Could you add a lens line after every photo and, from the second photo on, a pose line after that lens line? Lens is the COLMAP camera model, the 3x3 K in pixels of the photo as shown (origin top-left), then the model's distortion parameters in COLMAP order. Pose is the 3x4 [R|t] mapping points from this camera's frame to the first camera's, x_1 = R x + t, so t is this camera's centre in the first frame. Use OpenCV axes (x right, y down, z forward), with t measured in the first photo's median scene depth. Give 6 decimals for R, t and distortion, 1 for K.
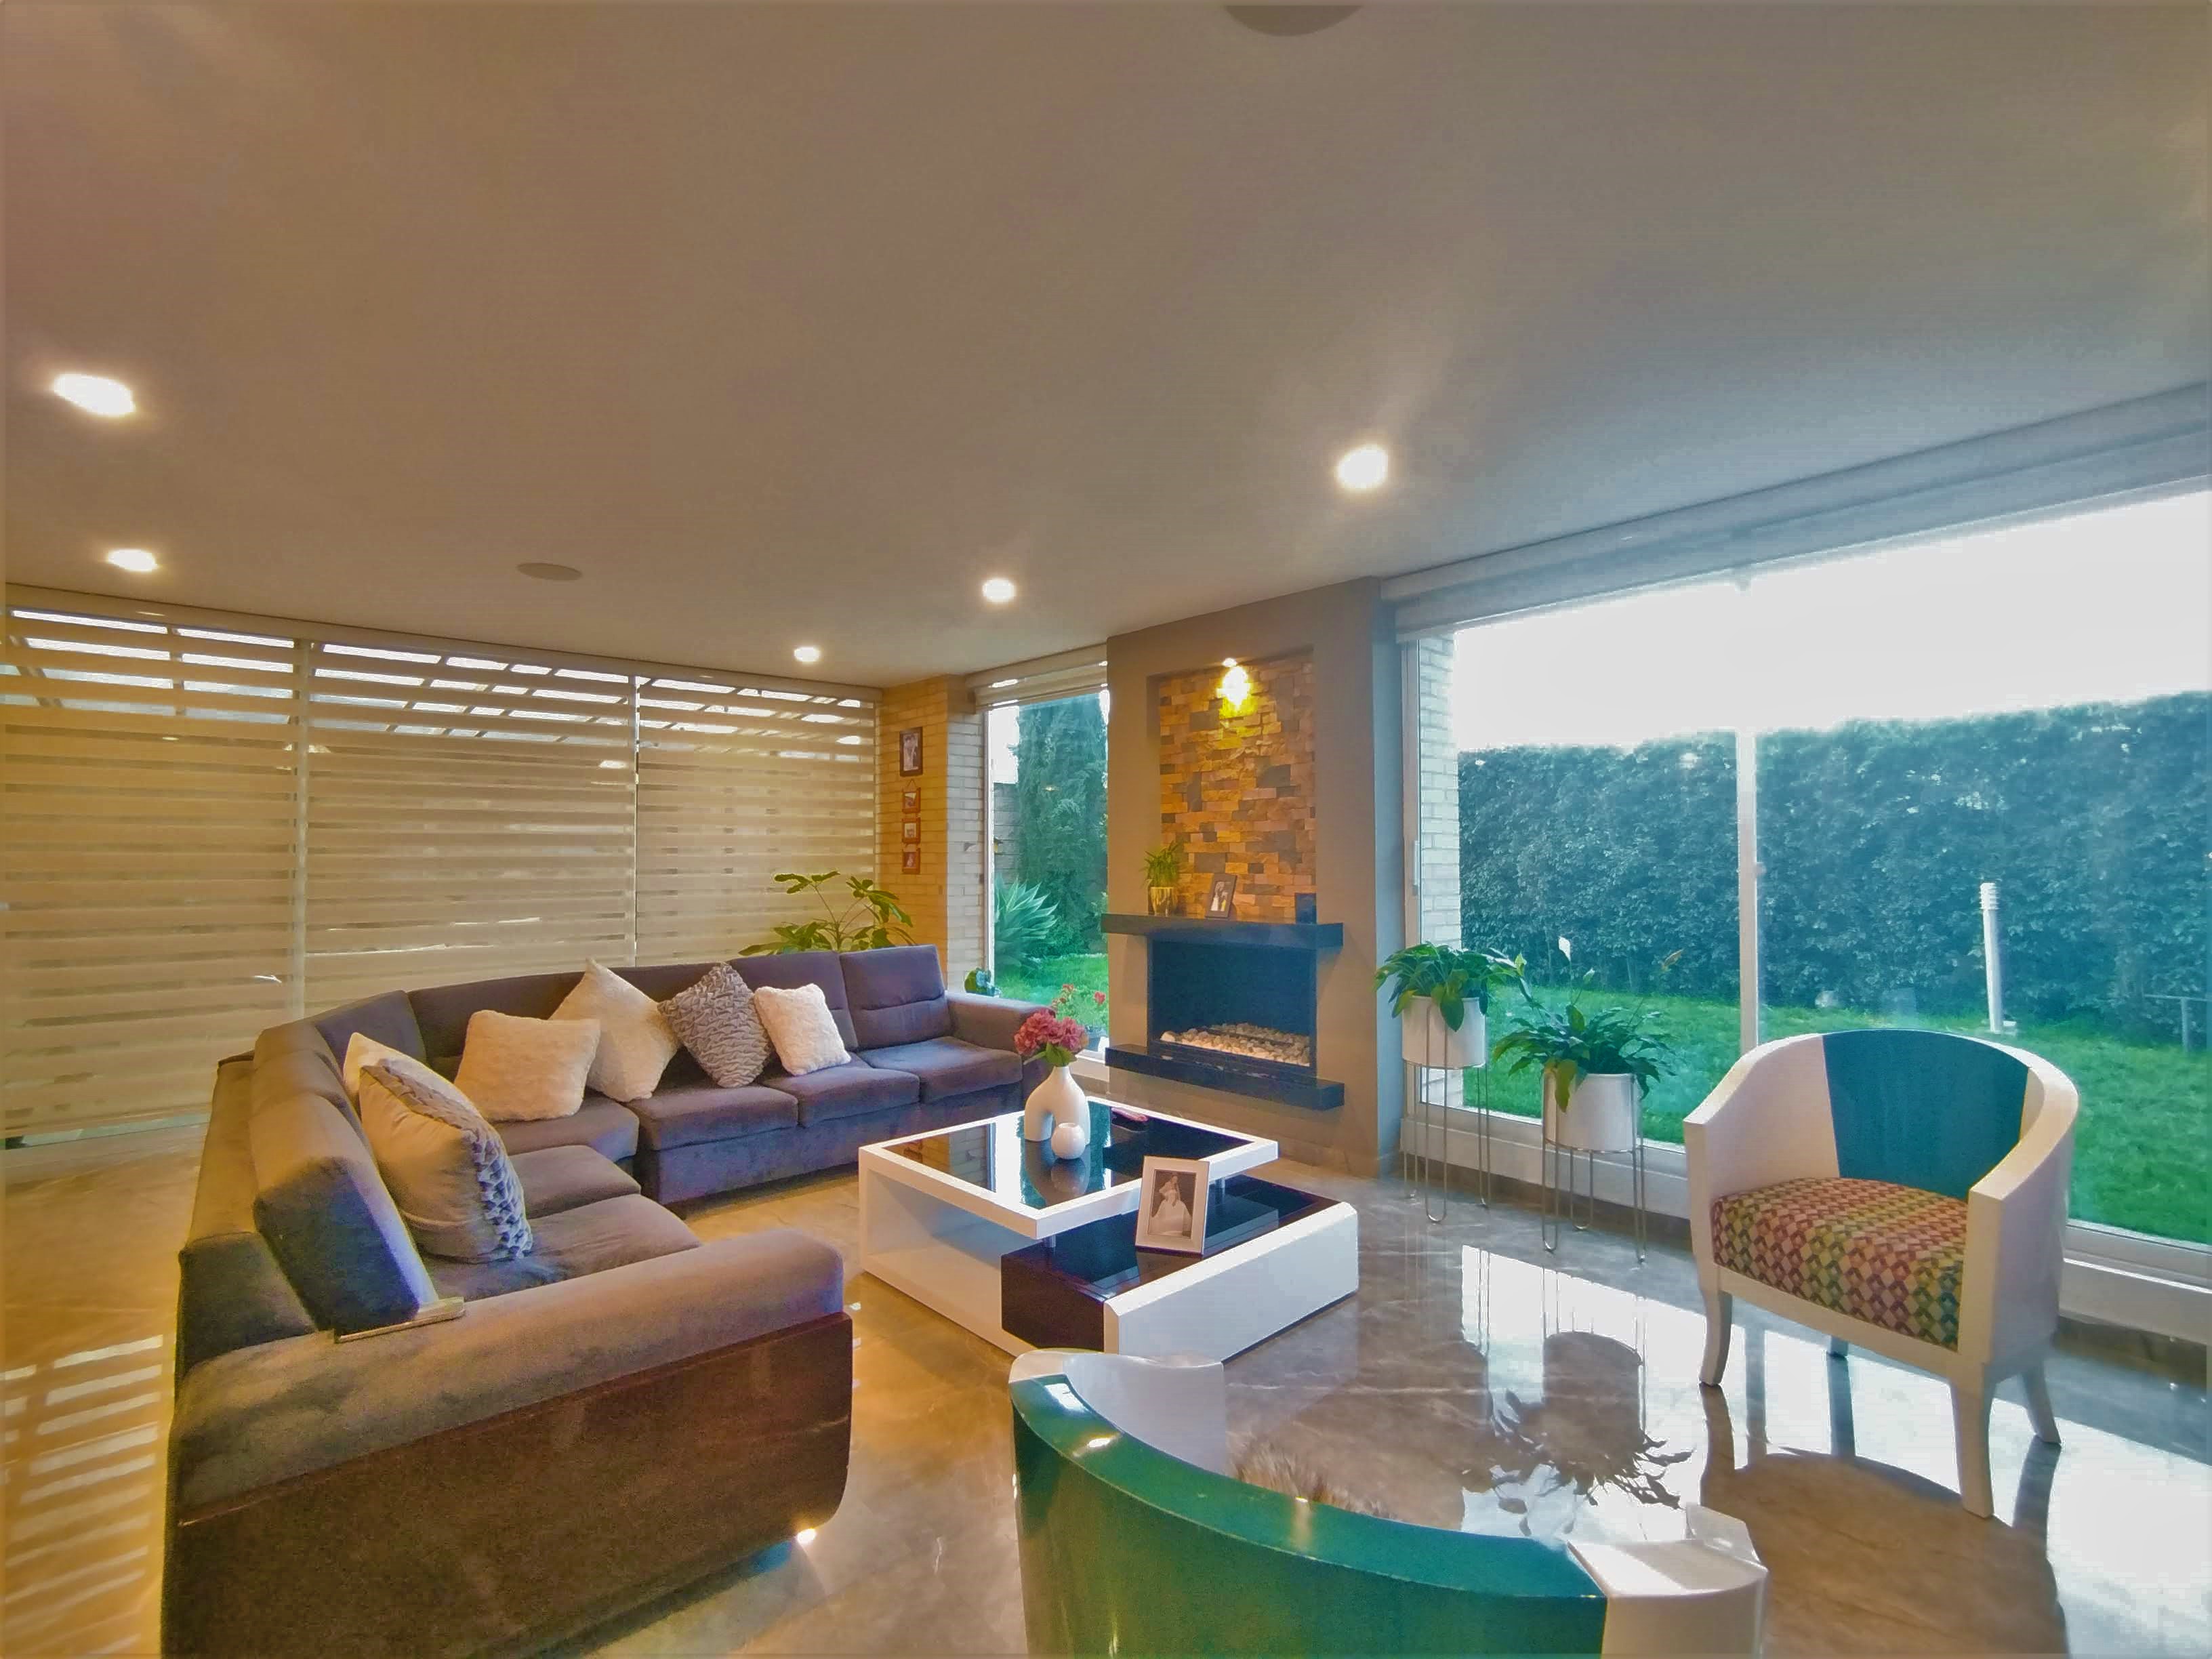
lens RADIAL K [[1005.0, 0, 1116.0], [0, 1005.0, 825.5], [0, 0, 1]] dist [-0.012997, 0.000480]
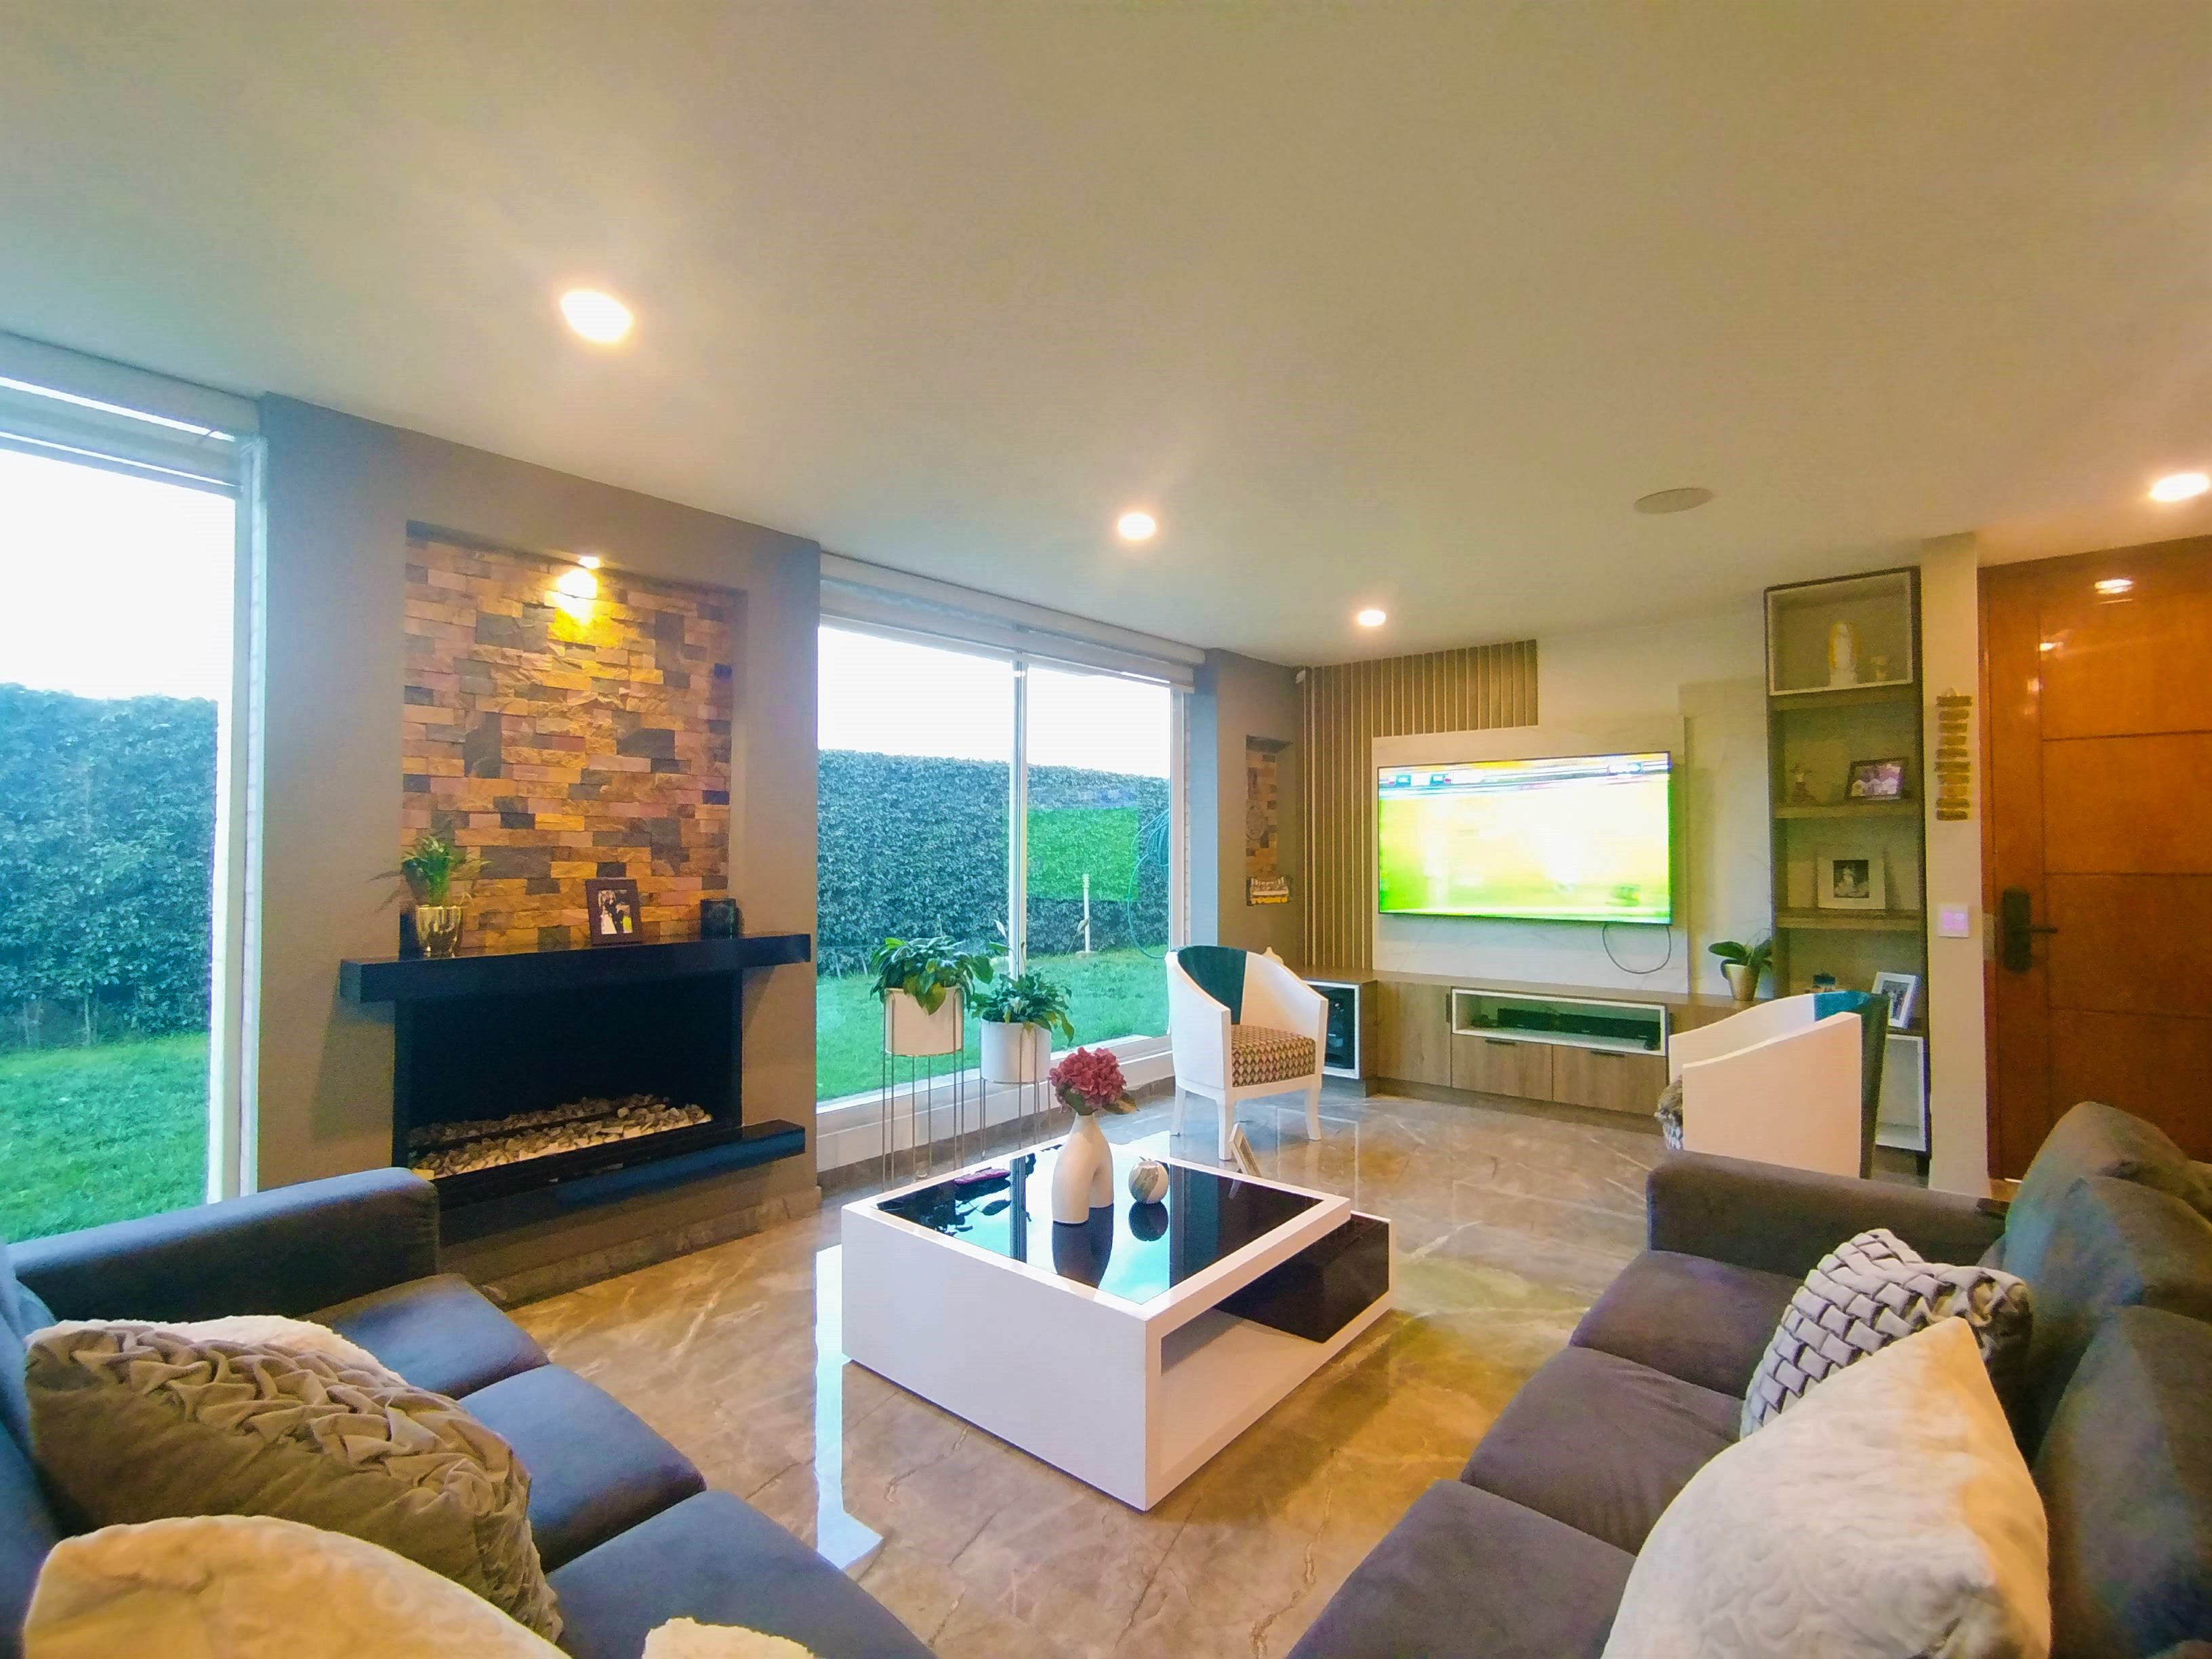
lens RADIAL K [[1005.0, 0, 1118.1], [0, 1005.0, 831.9], [0, 0, 1]] dist [-0.012997, 0.000480]
pose [[-0.106933, 0.025010, 0.993952, -0.573256], [-0.031623, 0.999092, -0.028542, 0.024517], [-0.993763, -0.034484, -0.106045, 0.707095]]
